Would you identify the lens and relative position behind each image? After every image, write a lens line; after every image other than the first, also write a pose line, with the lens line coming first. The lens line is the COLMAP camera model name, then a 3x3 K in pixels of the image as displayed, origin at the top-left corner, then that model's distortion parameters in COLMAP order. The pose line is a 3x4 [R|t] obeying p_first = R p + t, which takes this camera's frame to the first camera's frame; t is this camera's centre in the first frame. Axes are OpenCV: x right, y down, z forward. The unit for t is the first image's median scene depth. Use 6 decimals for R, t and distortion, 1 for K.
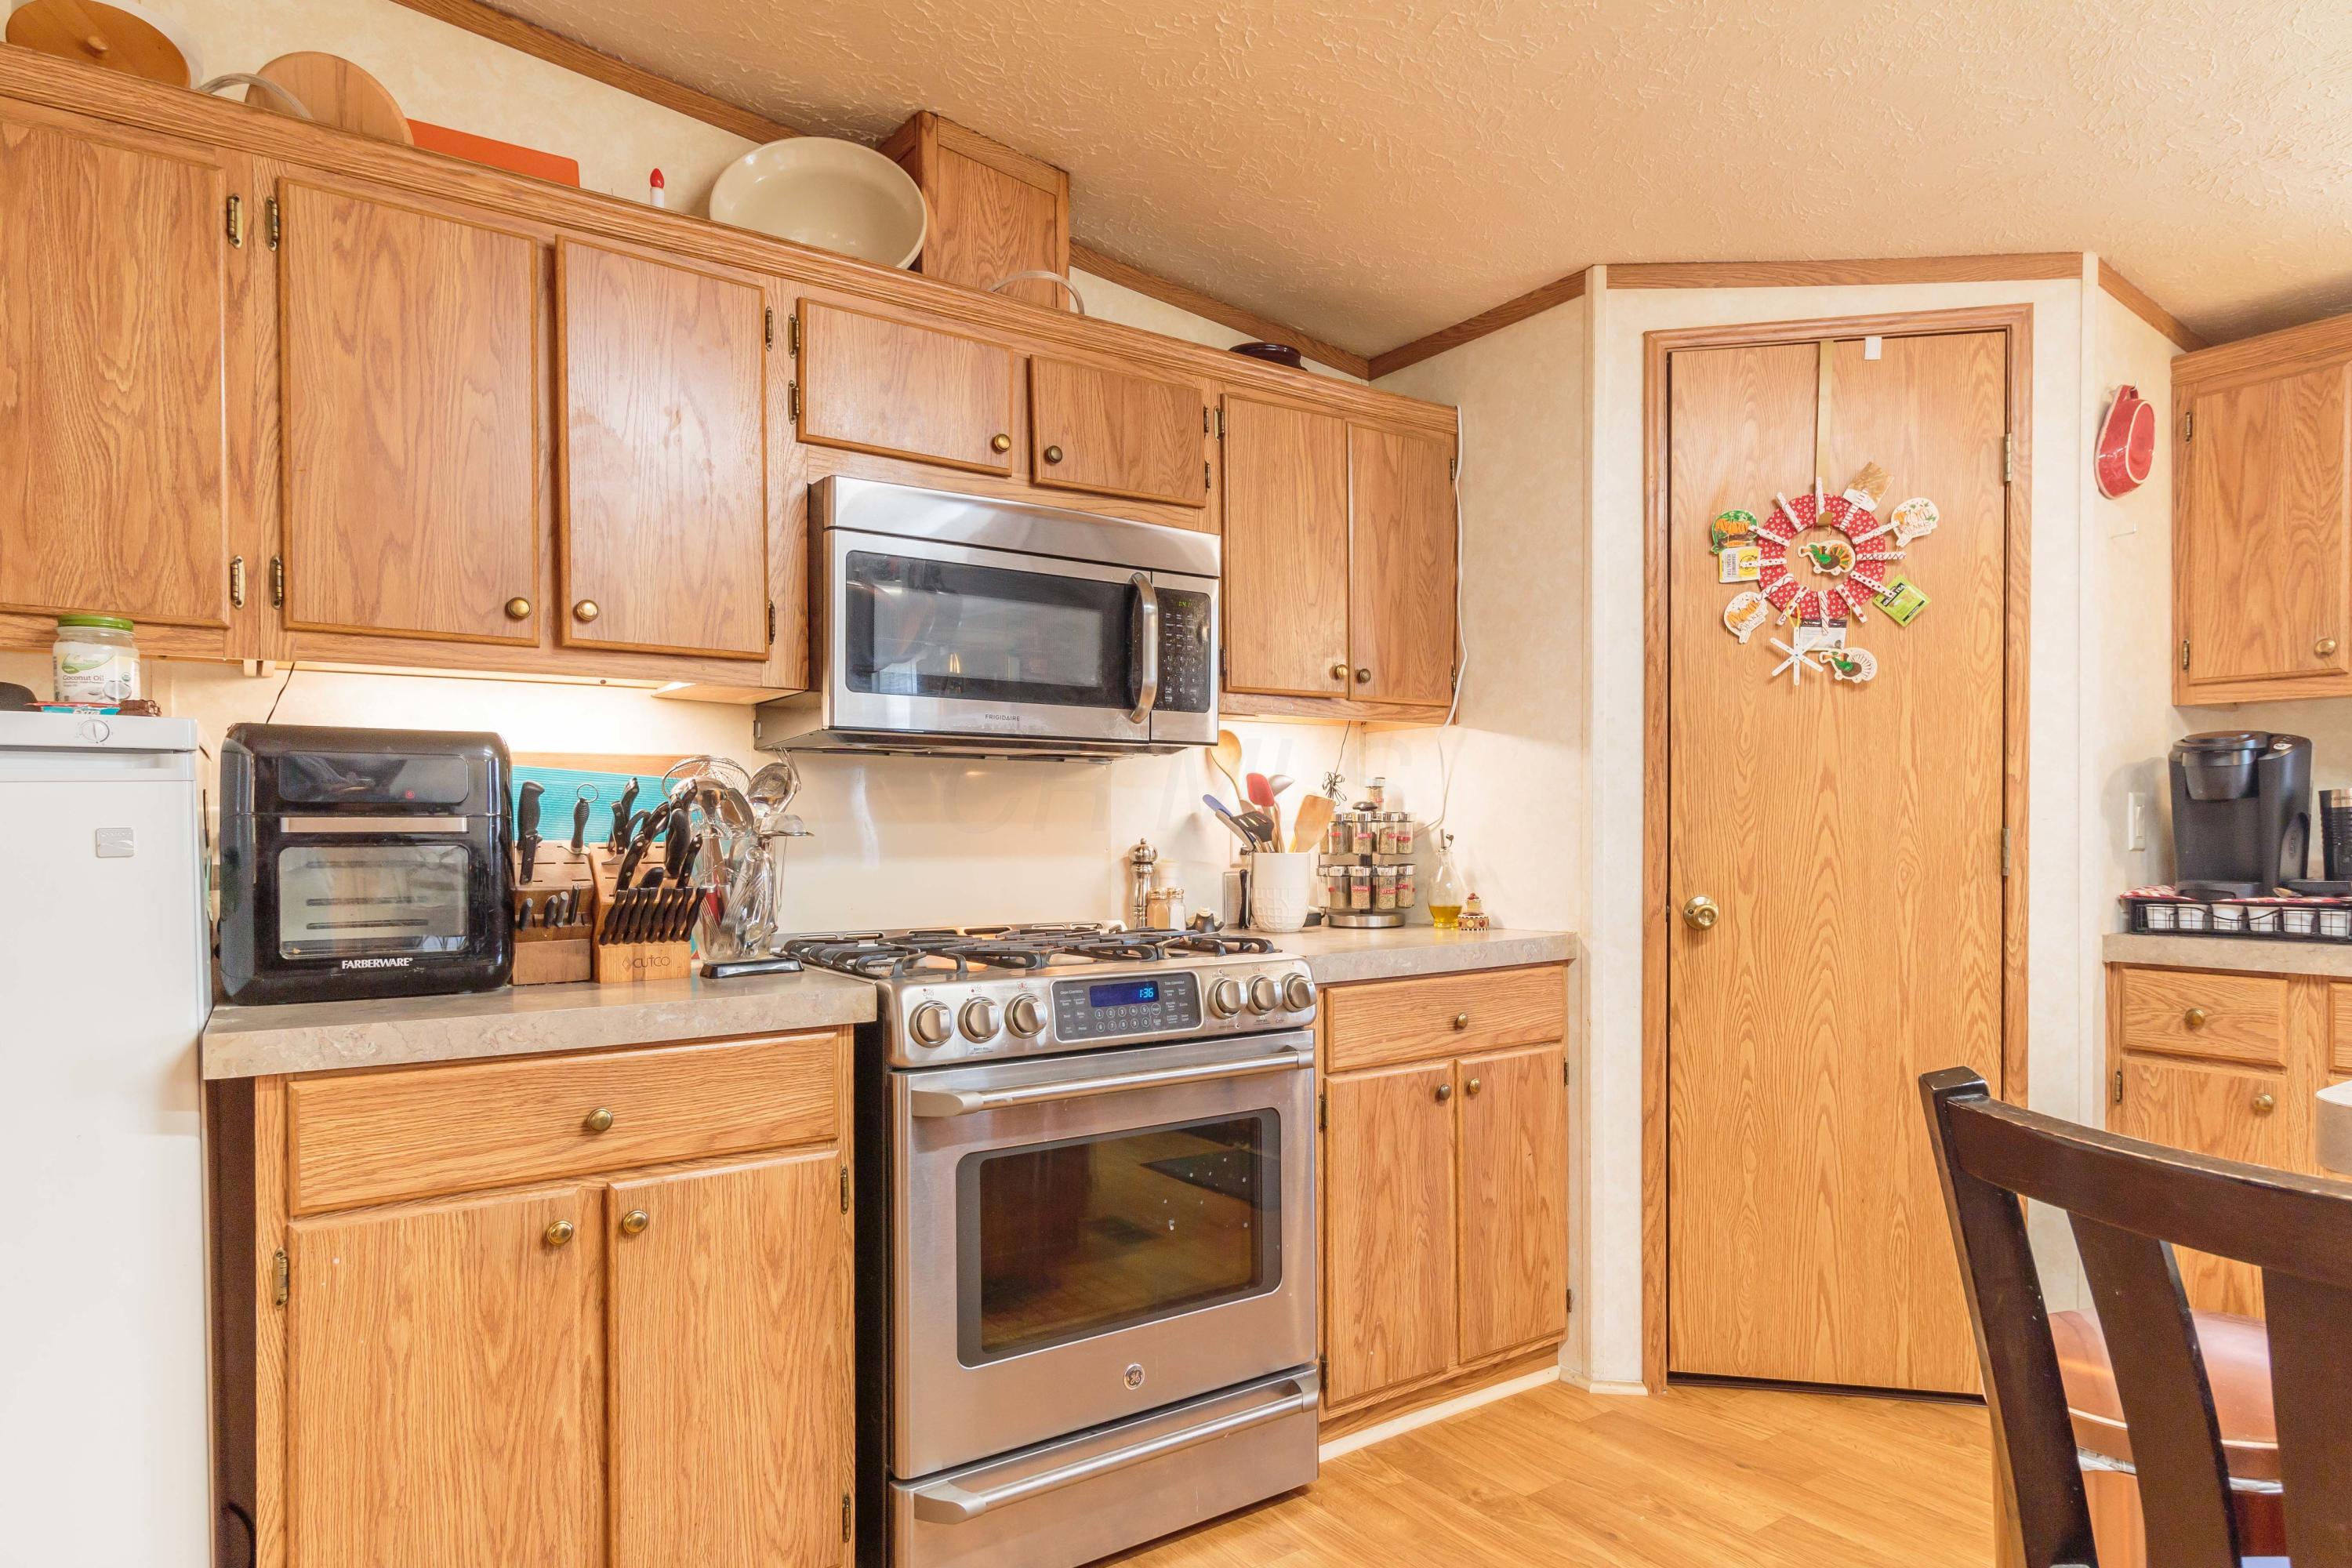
lens RADIAL K [[1347.3, 0, 1237.2], [0, 1347.3, 844.5], [0, 0, 1]] dist [0.003497, -0.000379]
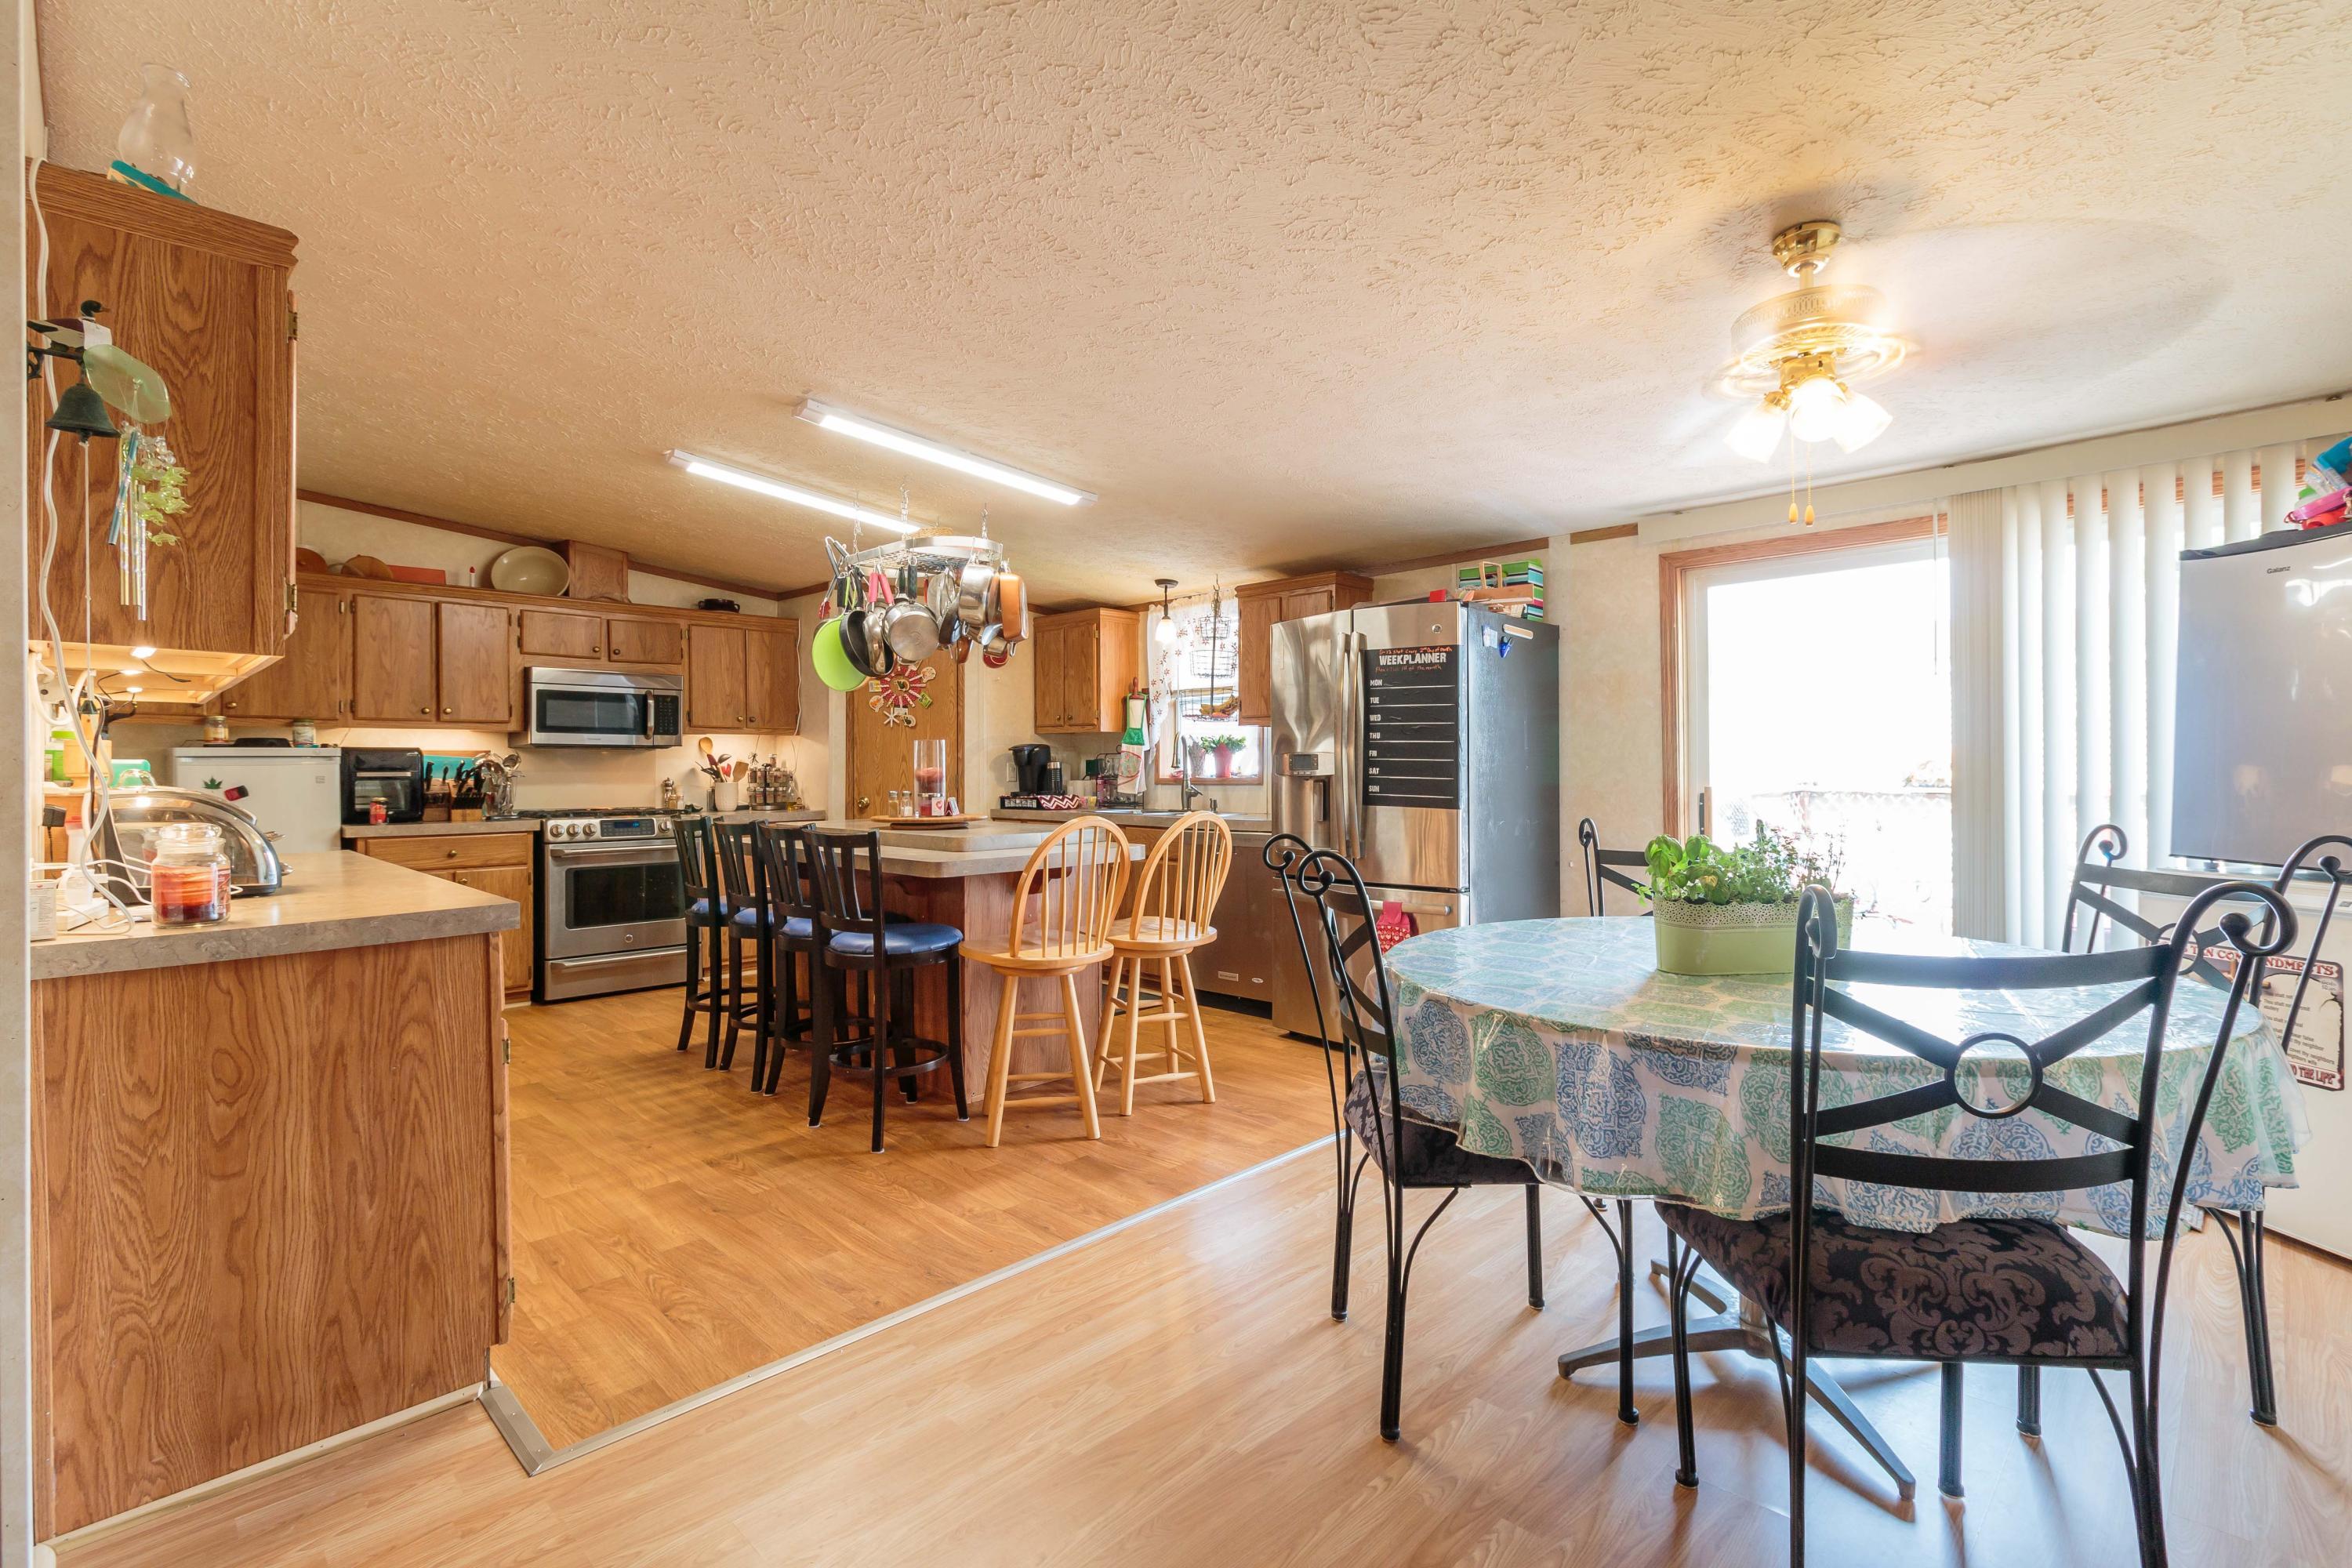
lens RADIAL K [[1074.1, 0, 1217.8], [0, 1074.1, 770.9], [0, 0, 1]] dist [-0.001919, -0.000306]
pose [[0.980283, 0.001832, 0.197591, 0.742069], [-0.000347, 0.999971, -0.007550, -0.002279], [-0.197600, 0.007332, 0.980255, -1.703534]]
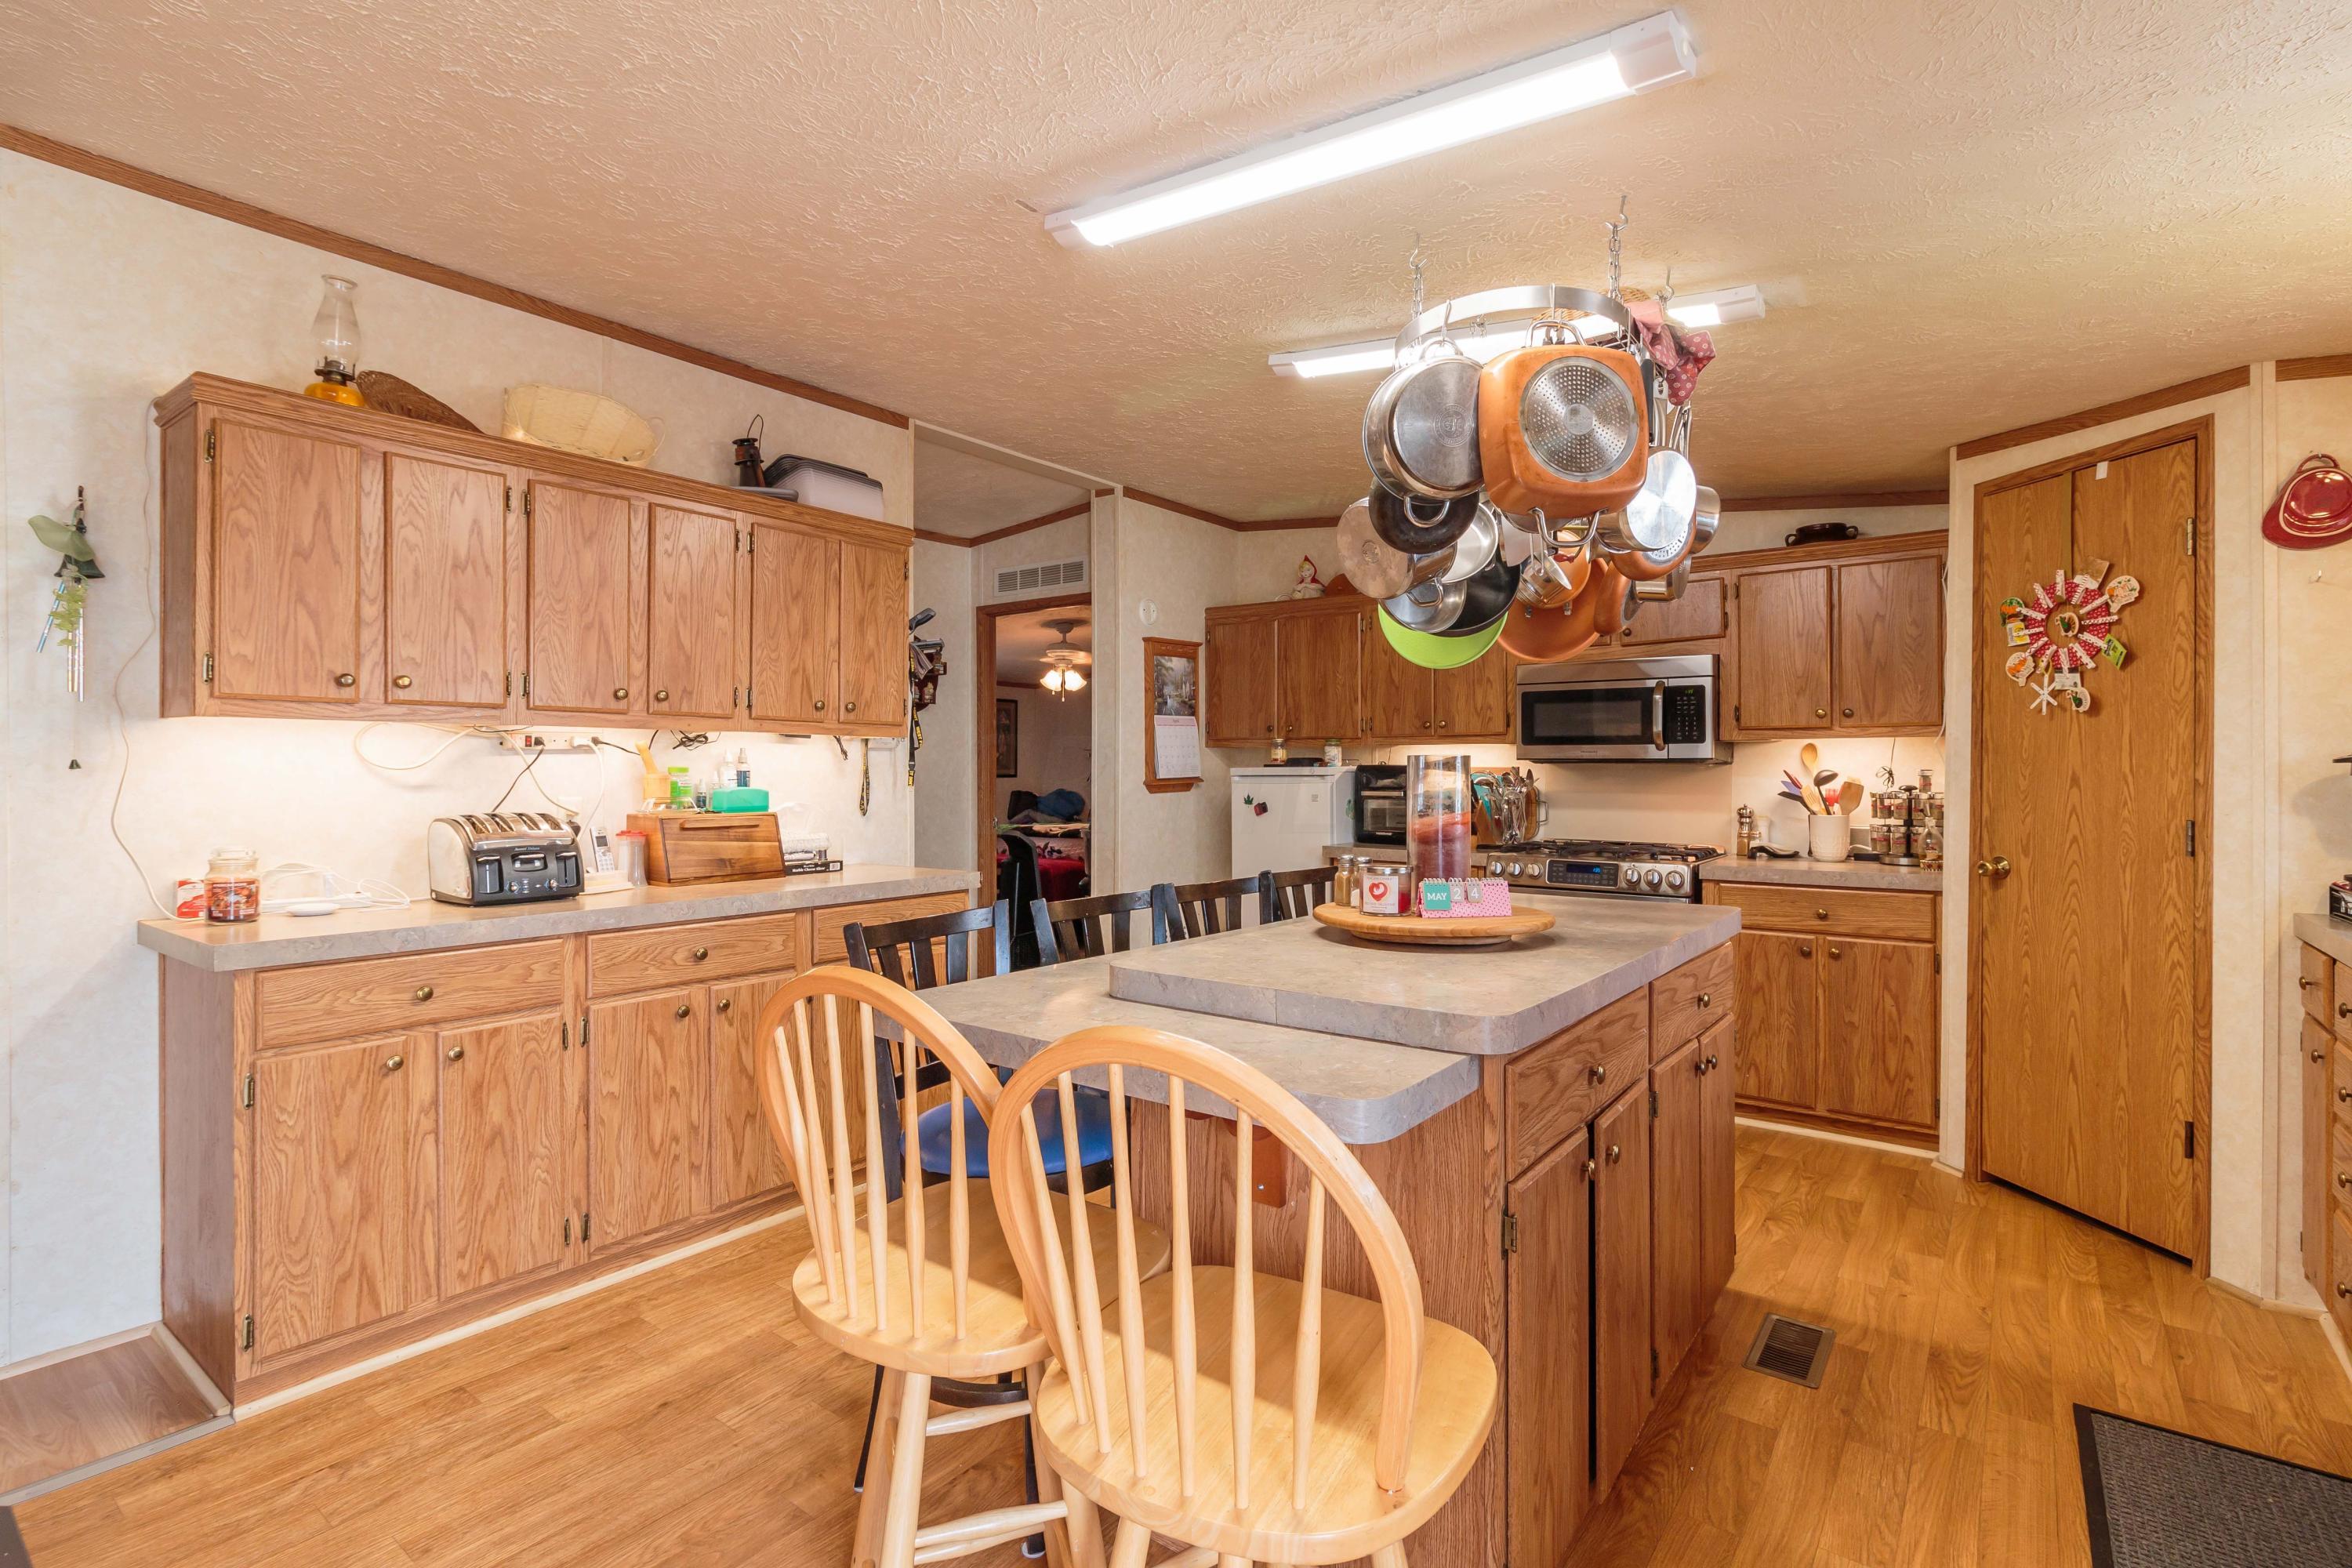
lens RADIAL K [[1099.4, 0, 1163.6], [0, 1099.4, 777.2], [0, 0, 1]] dist [0.009062, 0.000420]
pose [[0.300654, 0.012302, -0.953654, 1.429652], [-0.012645, 0.999880, 0.008912, -0.056396], [0.953649, 0.009379, 0.300774, -0.293400]]
